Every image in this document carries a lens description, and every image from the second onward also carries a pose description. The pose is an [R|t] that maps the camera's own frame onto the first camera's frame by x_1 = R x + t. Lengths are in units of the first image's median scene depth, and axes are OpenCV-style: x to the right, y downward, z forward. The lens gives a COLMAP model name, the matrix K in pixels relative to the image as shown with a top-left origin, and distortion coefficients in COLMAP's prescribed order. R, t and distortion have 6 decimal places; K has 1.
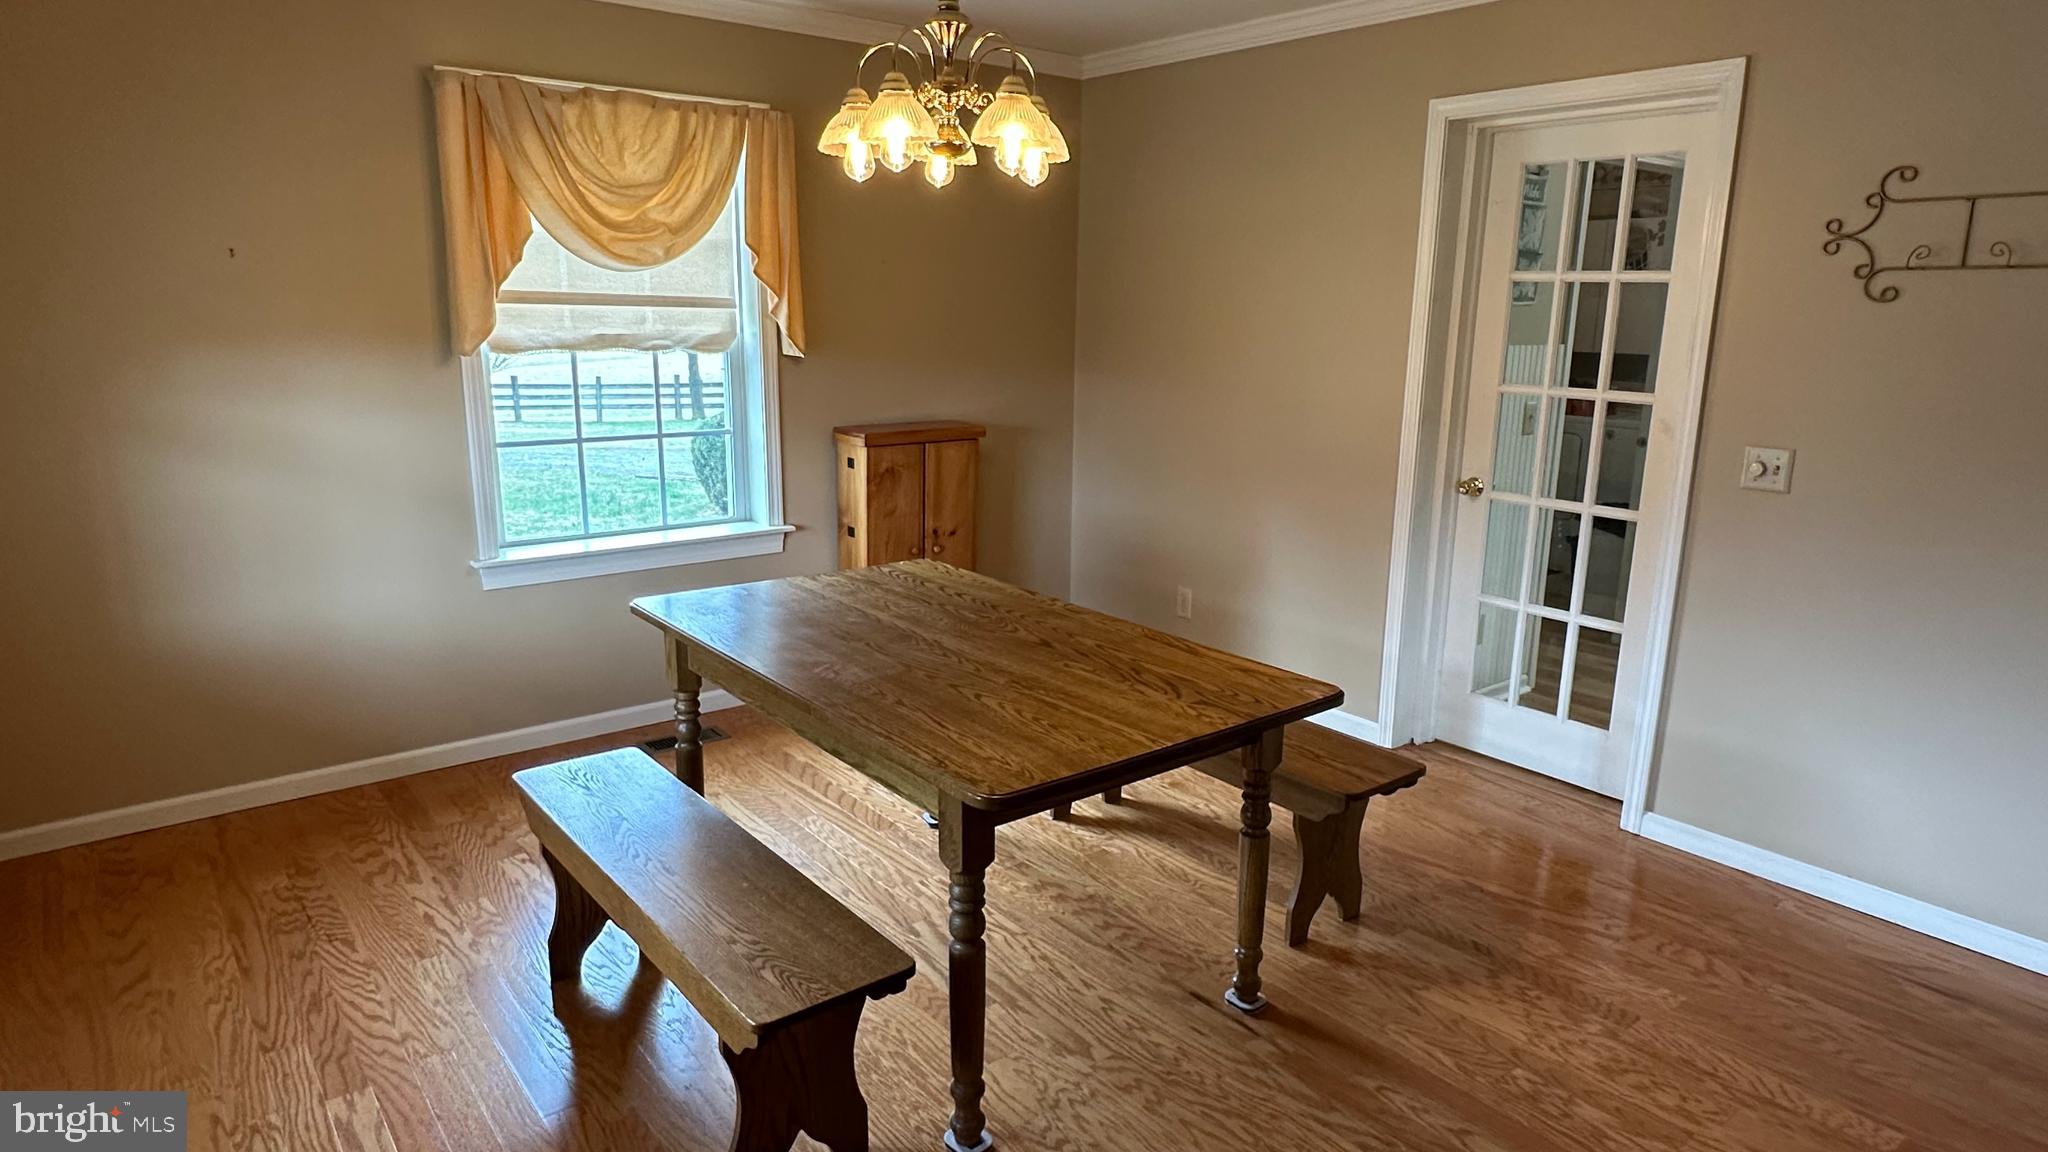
lens RADIAL K [[1198.7, 0, 1026.5], [0, 1198.7, 580.6], [0, 0, 1]] dist [-0.006632, 0.000309]
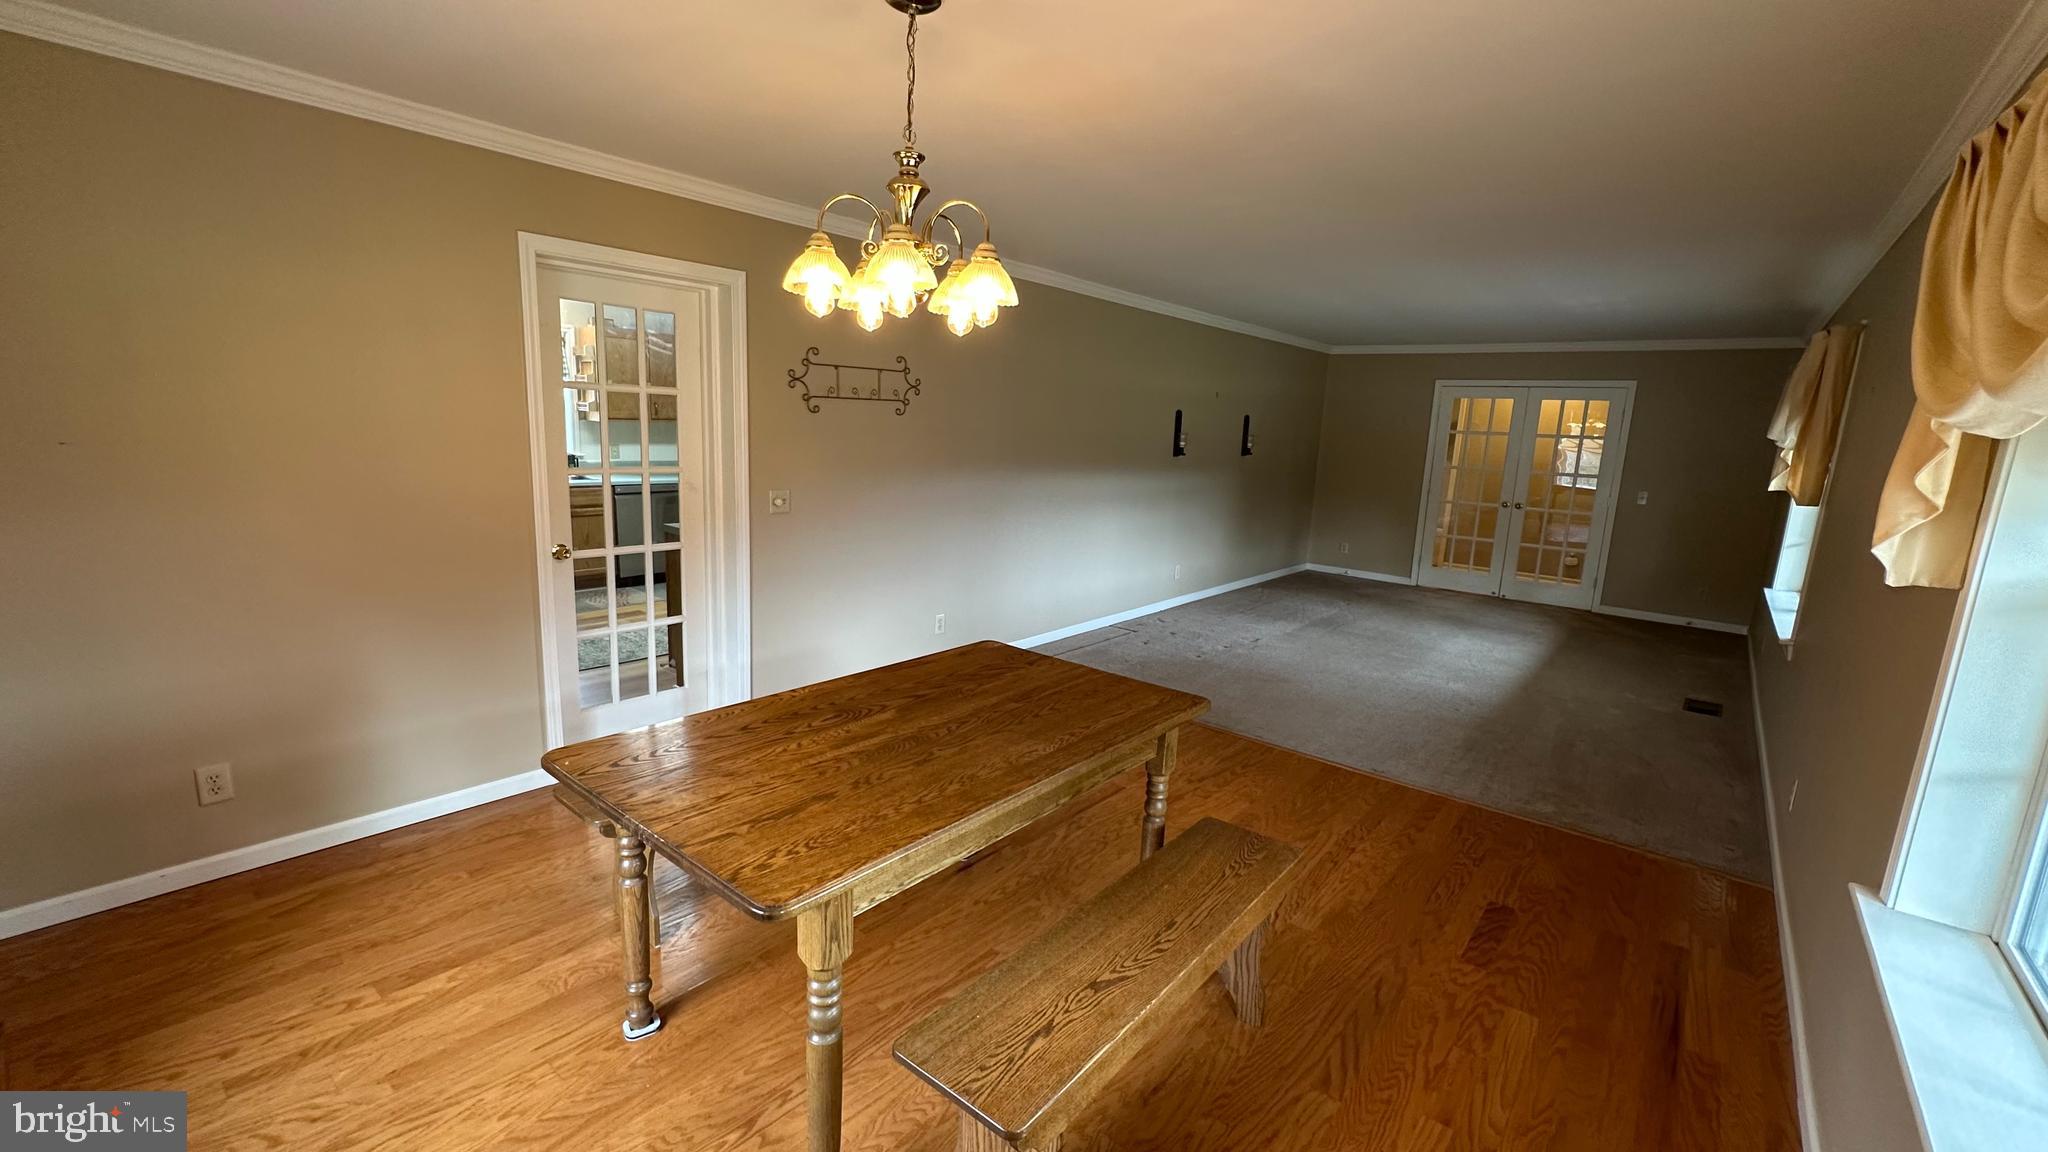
lens RADIAL K [[839.4, 0, 1023.1], [0, 839.4, 576.4], [0, 0, 1]] dist [-0.002775, -0.000073]
pose [[-0.202814, -0.204350, 0.957657, -0.608500], [0.177674, 0.954069, 0.241212, -0.192824], [-0.962963, 0.219072, -0.157191, 0.730715]]
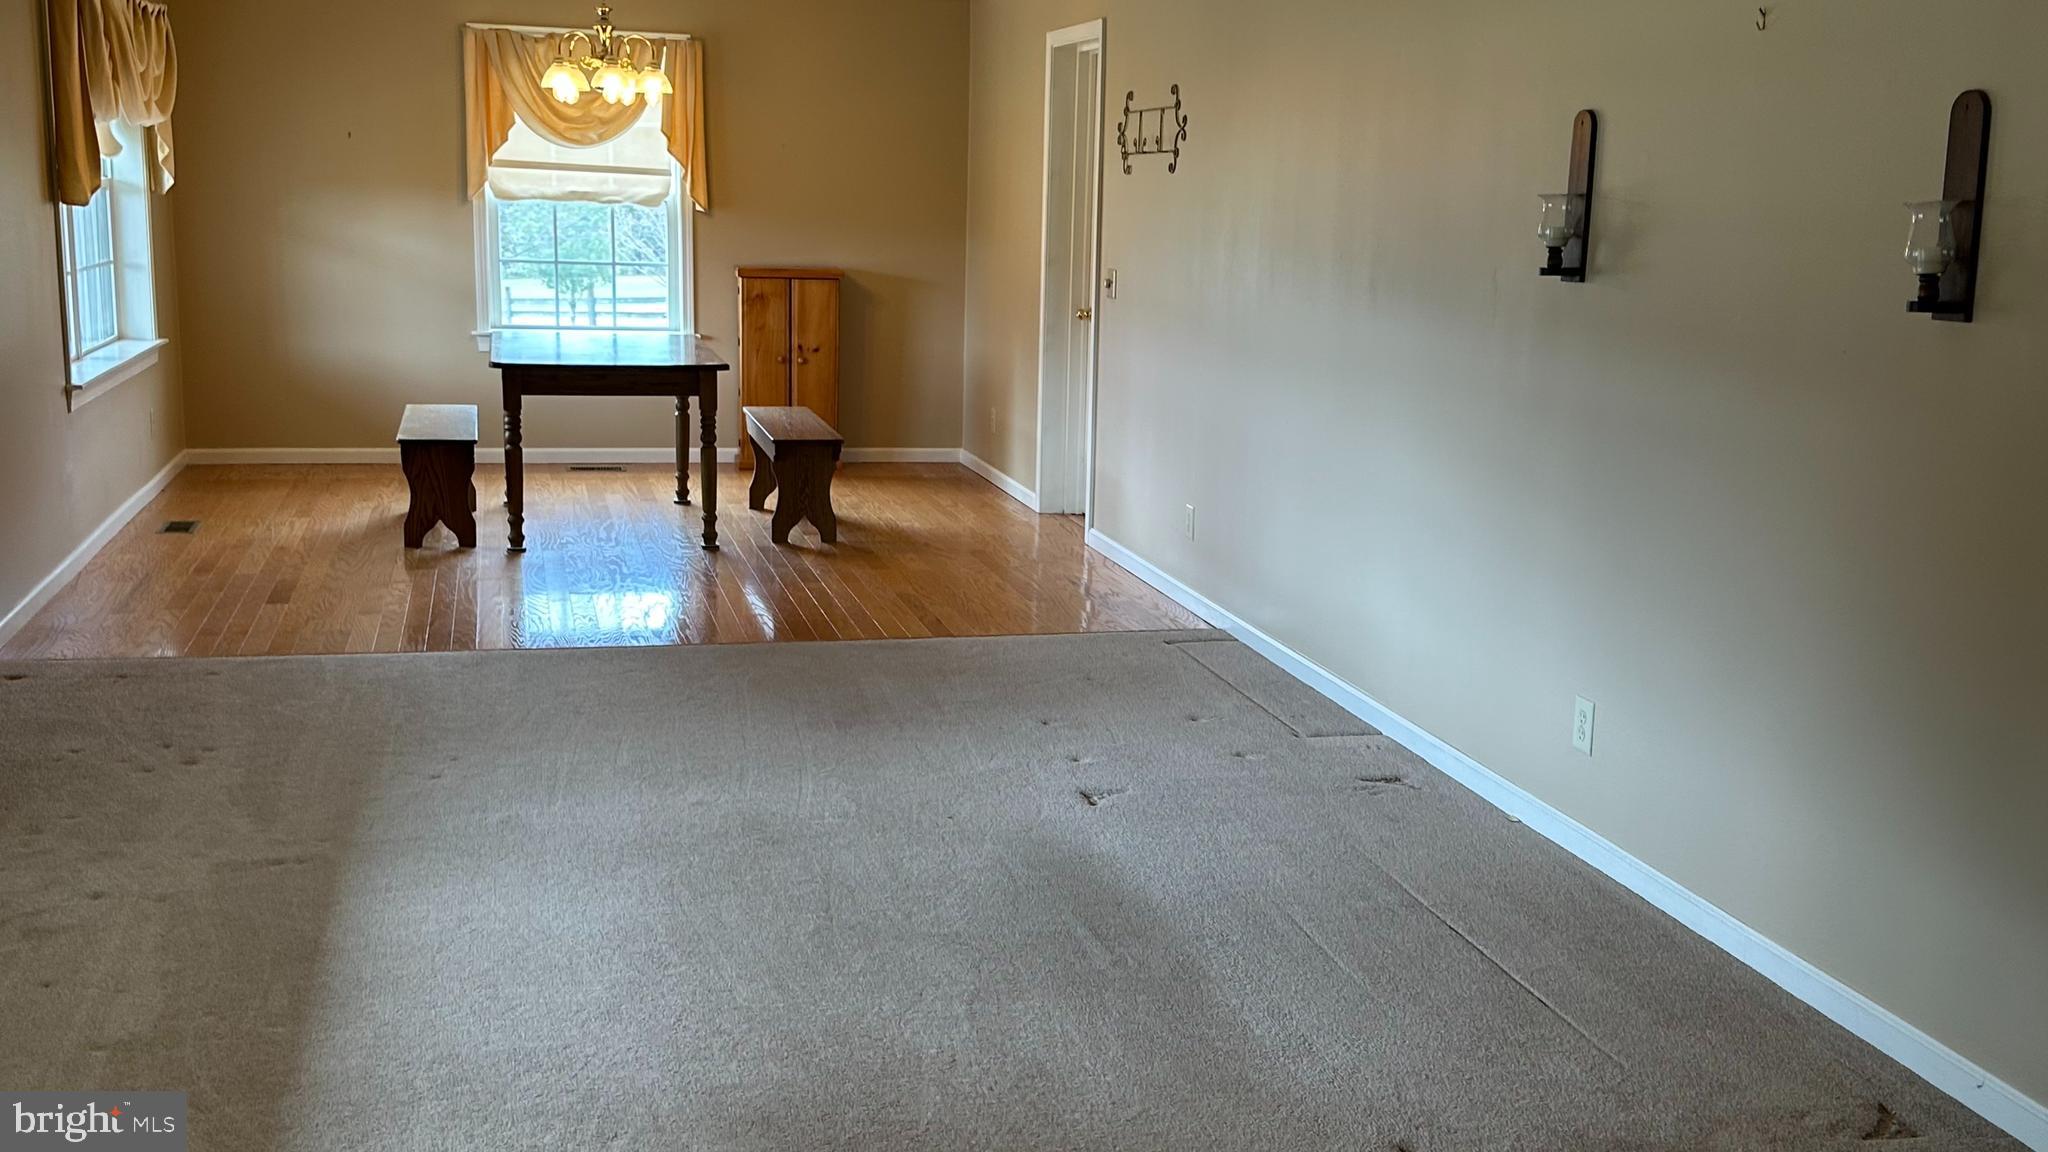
lens RADIAL K [[2087.5, 0, 1029.1], [0, 2087.5, 581.9], [0, 0, 1]] dist [0.244686, -0.613104]
pose [[0.908236, 0.088233, -0.409050, 1.404280], [-0.109150, 0.993630, -0.028022, 0.317913], [0.403972, 0.070099, 0.912081, -1.253839]]
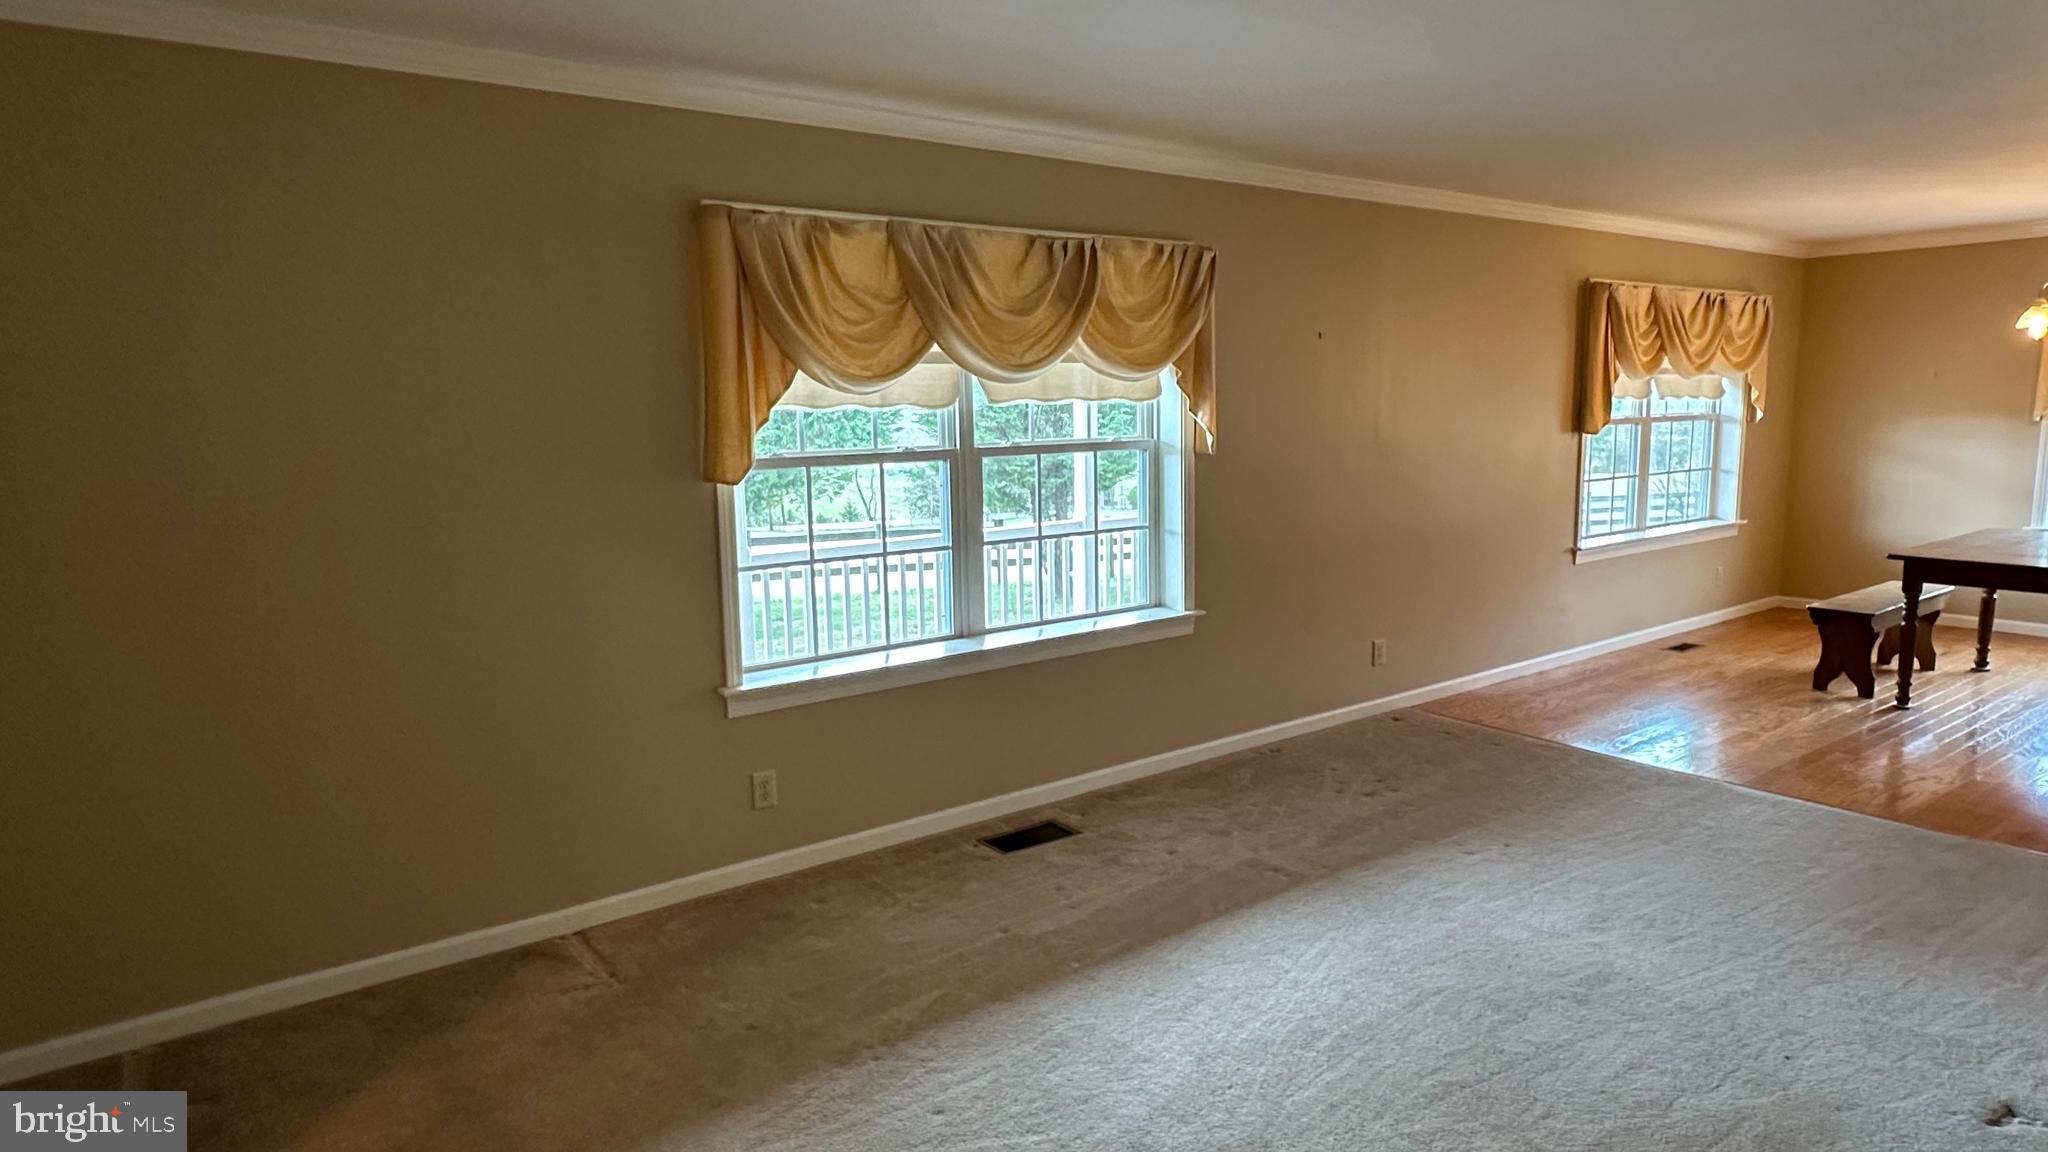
lens RADIAL K [[1198.7, 0, 1026.5], [0, 1198.7, 580.6], [0, 0, 1]] dist [-0.006632, 0.000309]
pose [[-0.028082, 0.137185, -0.990147, 1.532089], [-0.214154, 0.966713, 0.140012, 0.145863], [0.976396, 0.215976, 0.002232, -0.567454]]
